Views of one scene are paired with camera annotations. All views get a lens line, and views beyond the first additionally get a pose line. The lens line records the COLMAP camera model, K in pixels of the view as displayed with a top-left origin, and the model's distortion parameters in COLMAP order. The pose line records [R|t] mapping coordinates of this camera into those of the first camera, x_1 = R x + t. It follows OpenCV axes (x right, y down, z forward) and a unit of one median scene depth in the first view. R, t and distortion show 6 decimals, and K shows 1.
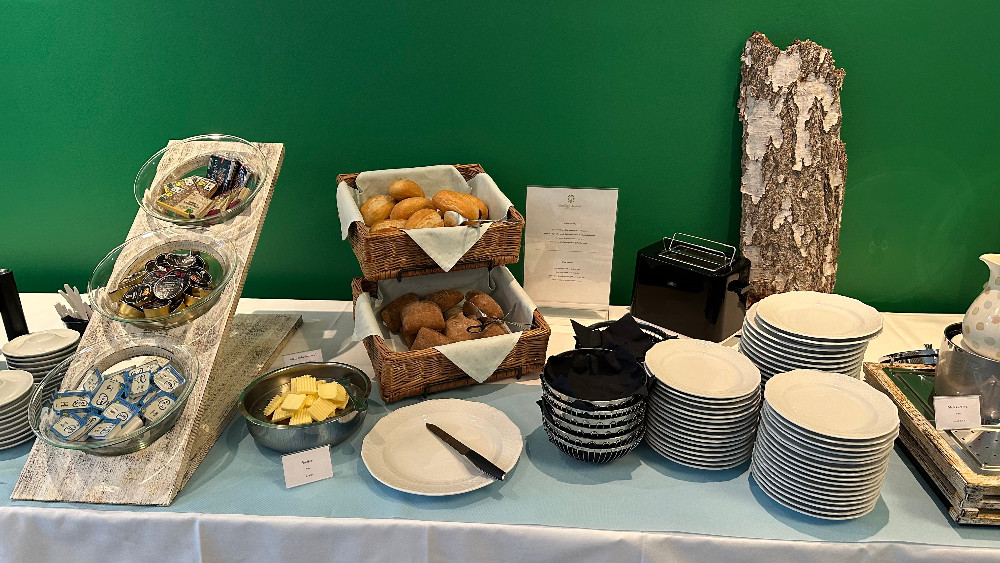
lens RADIAL K [[710.2, 0, 500.0], [0, 710.2, 281.5], [0, 0, 1]] dist [0.018141, -0.004147]
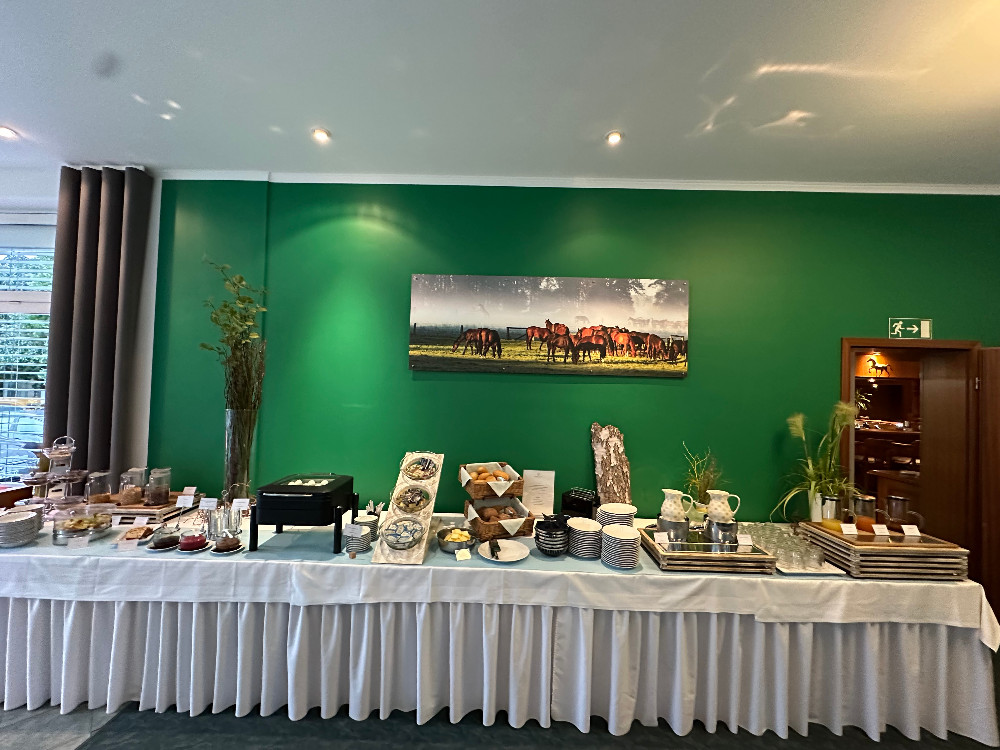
lens RADIAL K [[397.0, 0, 500.0], [0, 397.0, 375.0], [0, 0, 1]] dist [-0.001526, -0.000217]
pose [[0.998532, 0.027175, 0.046854, -0.164311], [-0.006109, 0.916021, -0.401085, 0.184213], [-0.053819, 0.400210, 0.914842, -0.734340]]
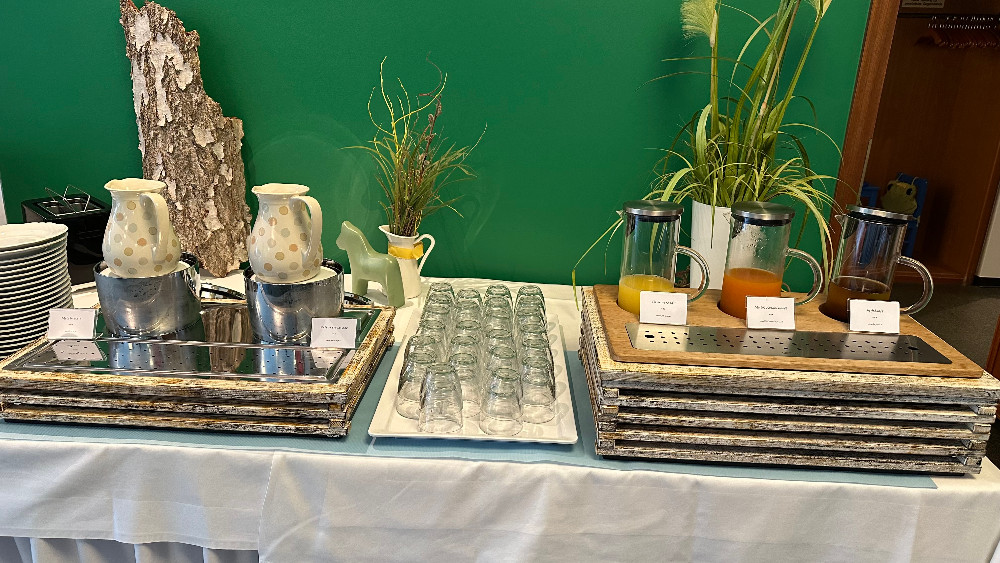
lens RADIAL K [[710.2, 0, 500.0], [0, 710.2, 281.5], [0, 0, 1]] dist [0.018141, -0.004147]
pose [[0.999582, 0.023893, 0.016281, 0.974920], [-0.022925, 0.998097, -0.057239, 0.132076], [-0.017617, 0.056842, 0.998228, -0.052833]]
